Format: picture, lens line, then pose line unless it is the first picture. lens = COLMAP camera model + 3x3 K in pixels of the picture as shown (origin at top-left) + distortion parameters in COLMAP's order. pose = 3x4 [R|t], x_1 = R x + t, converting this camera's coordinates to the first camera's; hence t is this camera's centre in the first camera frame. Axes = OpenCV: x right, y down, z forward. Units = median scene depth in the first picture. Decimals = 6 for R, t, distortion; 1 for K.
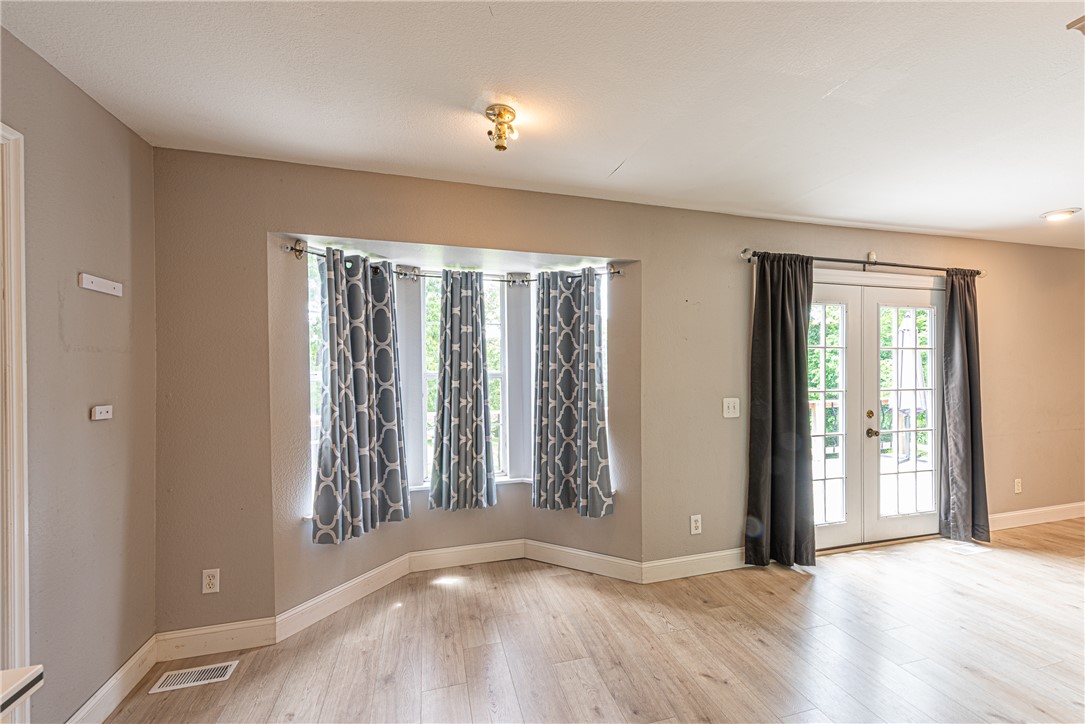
lens RADIAL K [[446.5, 0, 563.3], [0, 446.5, 370.8], [0, 0, 1]] dist [0.008429, -0.000958]
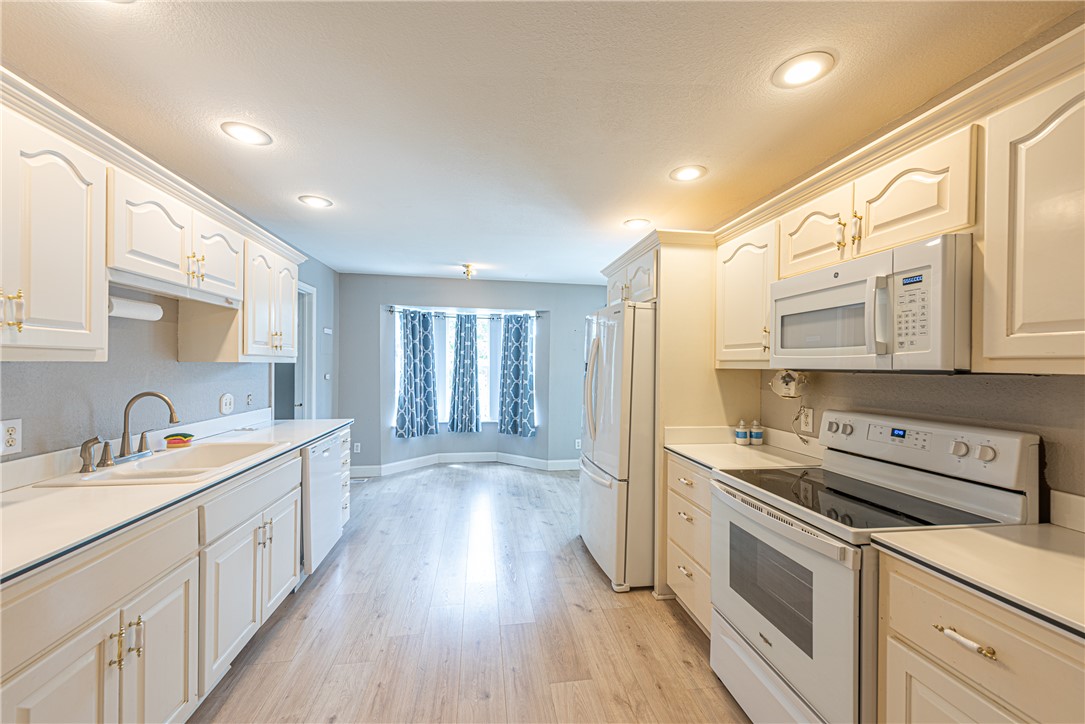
lens RADIAL K [[446.5, 0, 561.9], [0, 446.5, 368.9], [0, 0, 1]] dist [0.008429, -0.000958]
pose [[0.992249, 0.017435, -0.123039, 0.479908], [-0.016813, 0.999840, 0.006086, 0.001907], [0.123125, -0.003970, 0.992383, -0.995651]]
